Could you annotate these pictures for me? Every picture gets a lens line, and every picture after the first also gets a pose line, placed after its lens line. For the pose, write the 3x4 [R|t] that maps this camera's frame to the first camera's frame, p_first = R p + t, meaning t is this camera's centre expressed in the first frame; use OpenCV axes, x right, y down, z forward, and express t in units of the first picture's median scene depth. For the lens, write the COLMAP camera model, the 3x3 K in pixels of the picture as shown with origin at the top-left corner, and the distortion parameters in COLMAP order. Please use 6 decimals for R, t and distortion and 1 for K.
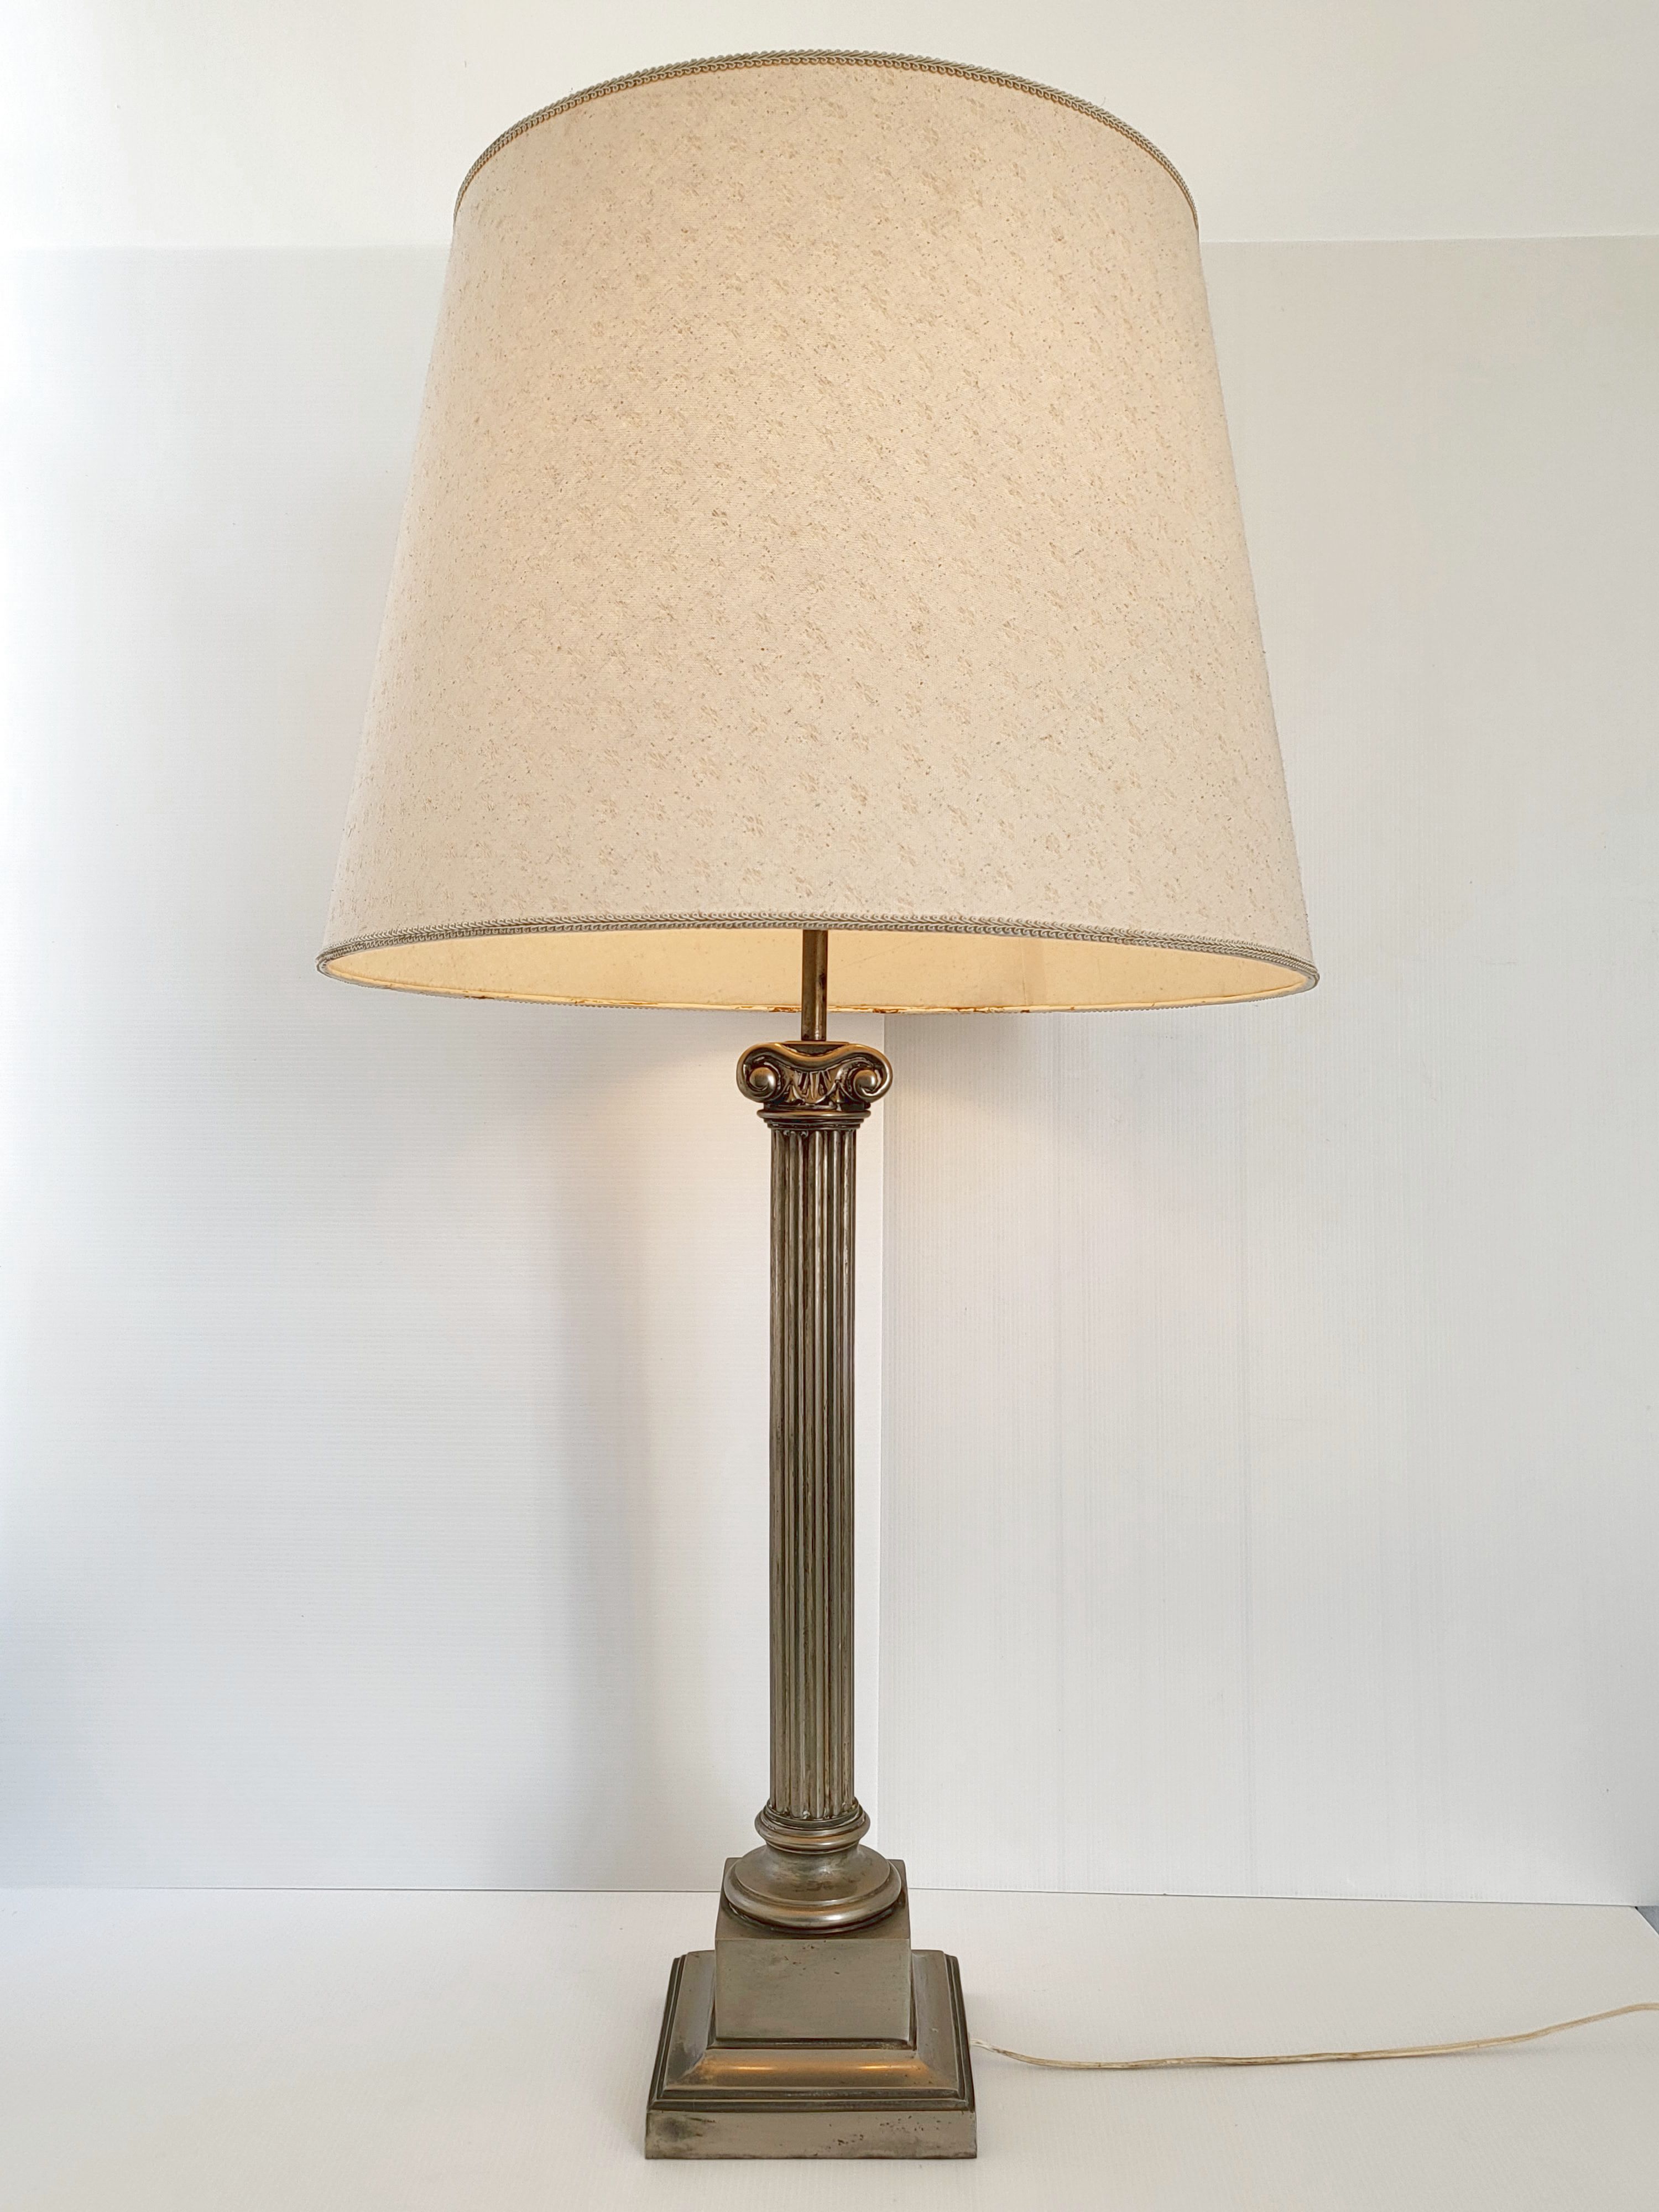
lens RADIAL K [[1846.4, 0, 846.6], [0, 1846.4, 1089.0], [0, 0, 1]] dist [-0.001894, -0.013775]
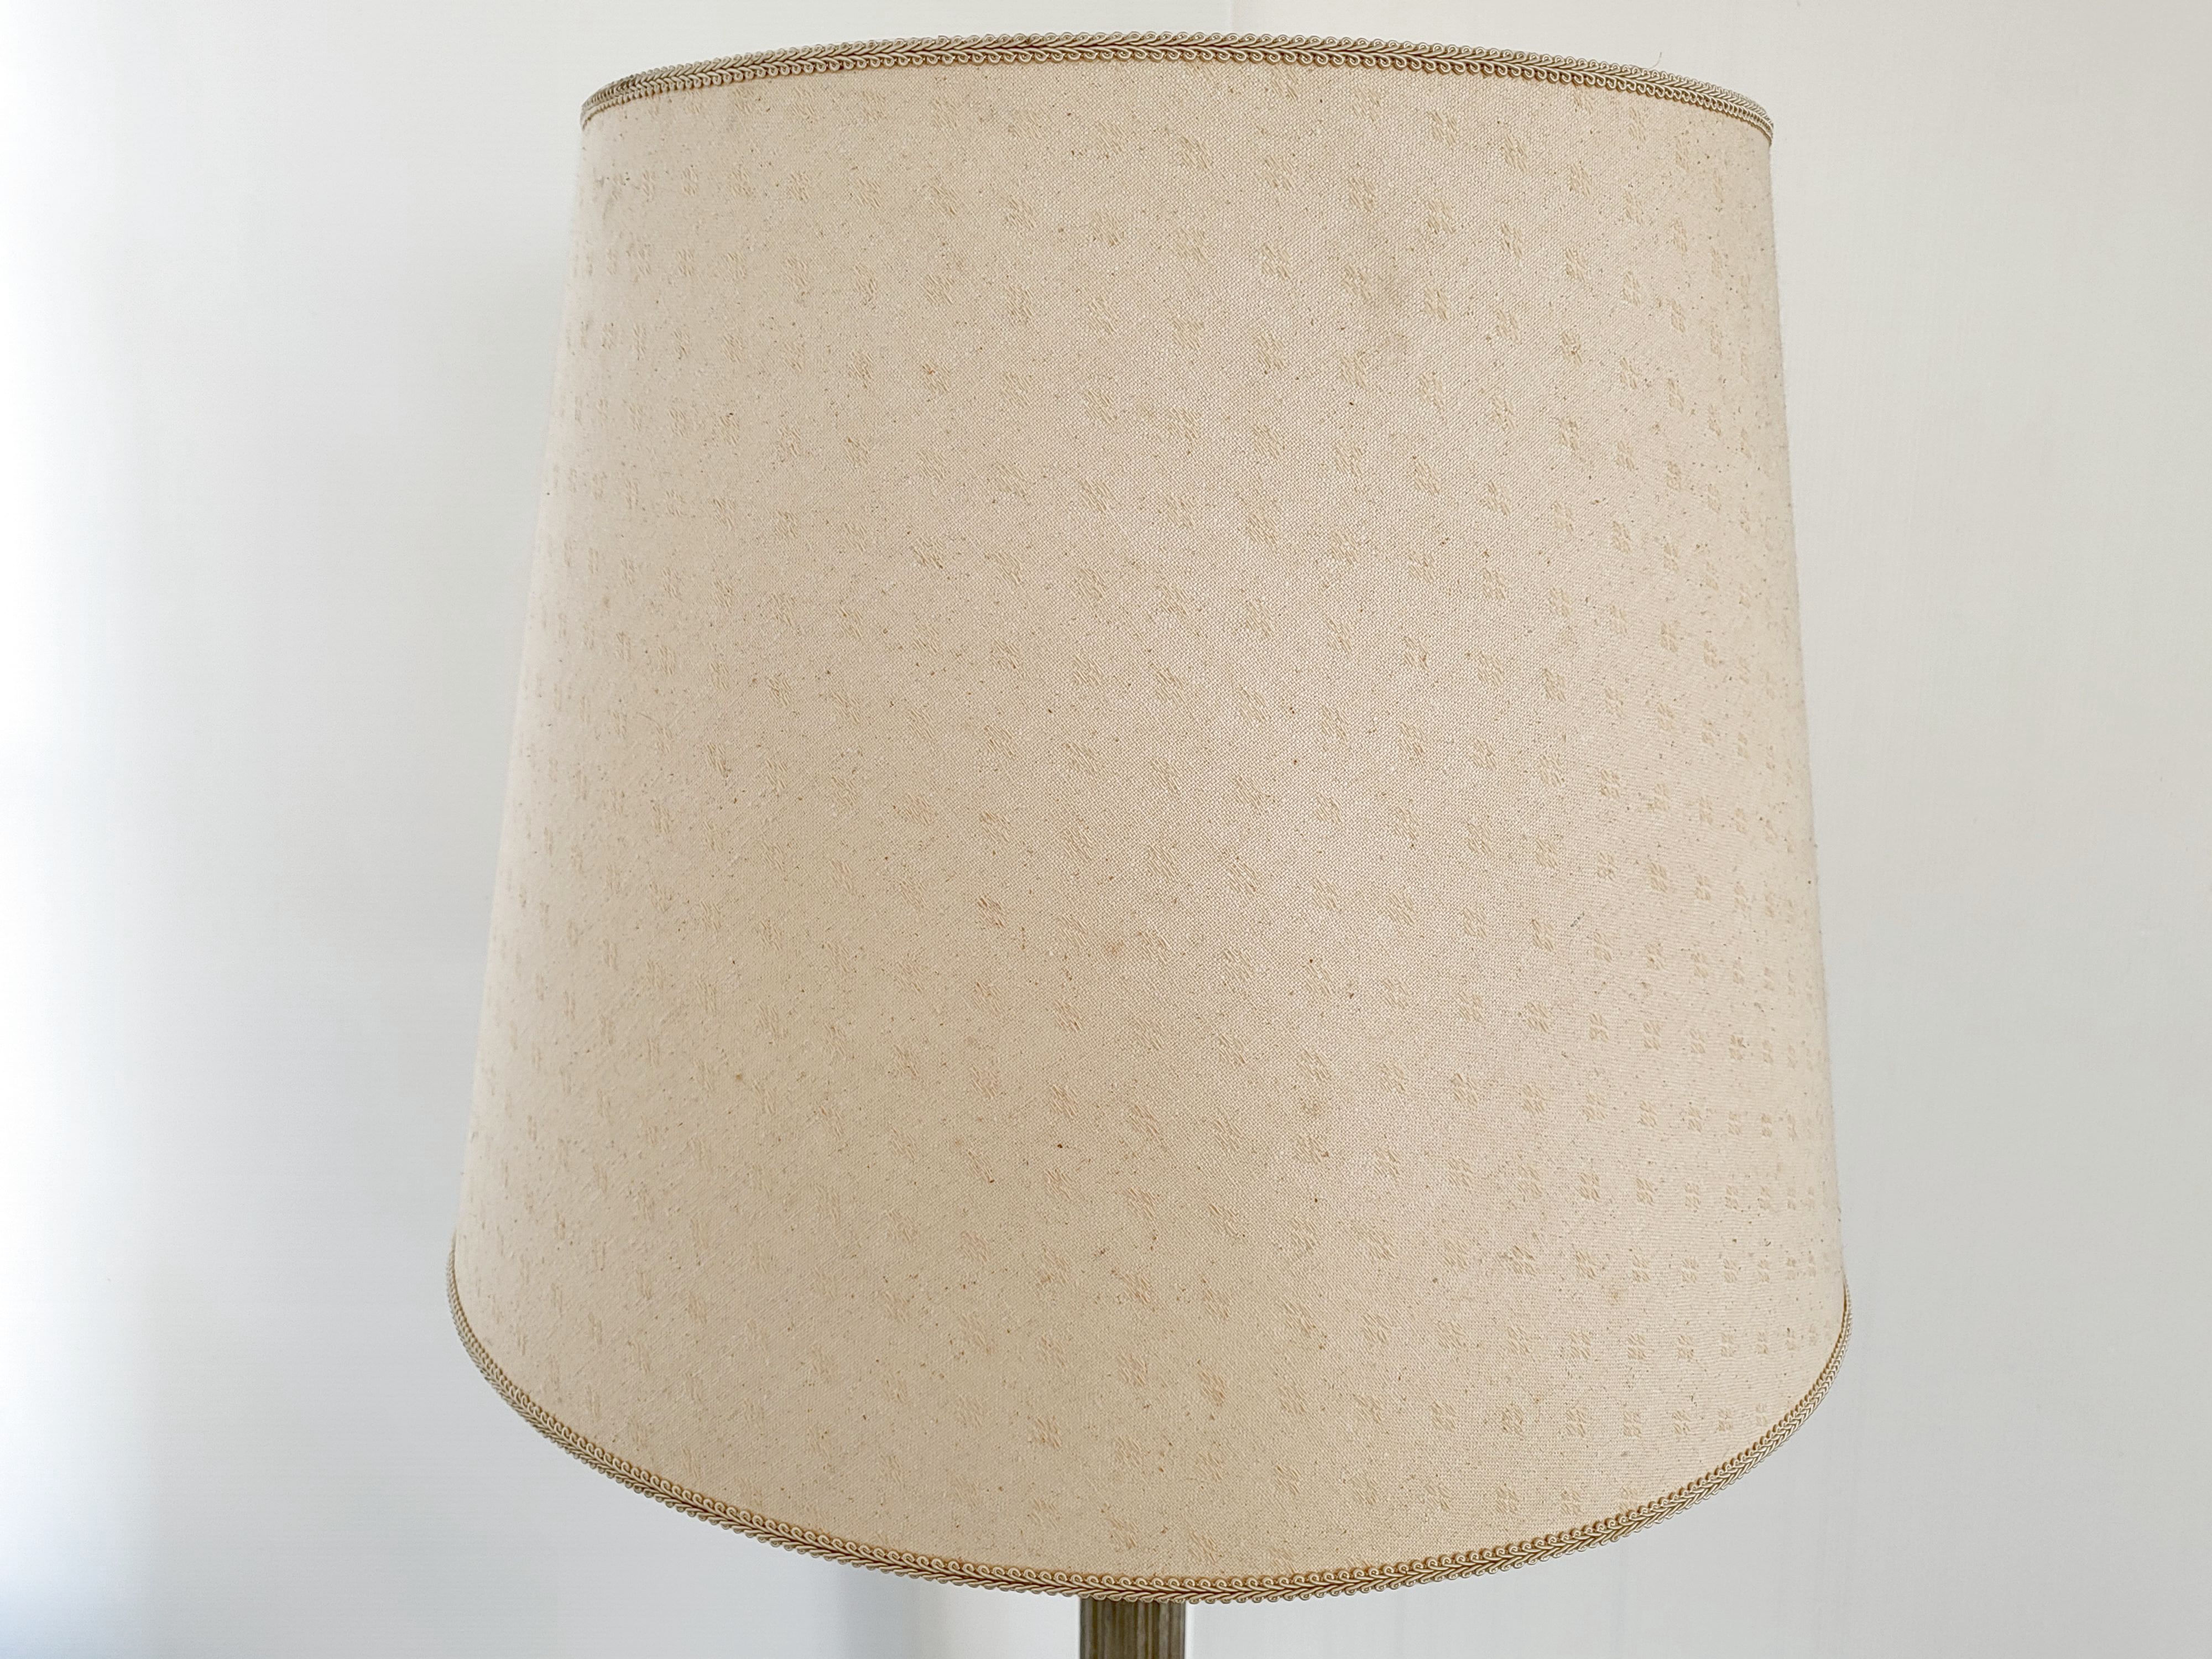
lens RADIAL K [[1846.4, 0, 1094.2], [0, 1846.4, 839.3], [0, 0, 1]] dist [-0.001894, -0.013775]
pose [[0.999161, 0.014815, -0.038177, -0.011243], [-0.005595, 0.972911, 0.231111, -0.459919], [0.040566, -0.230704, 0.972178, 0.404810]]
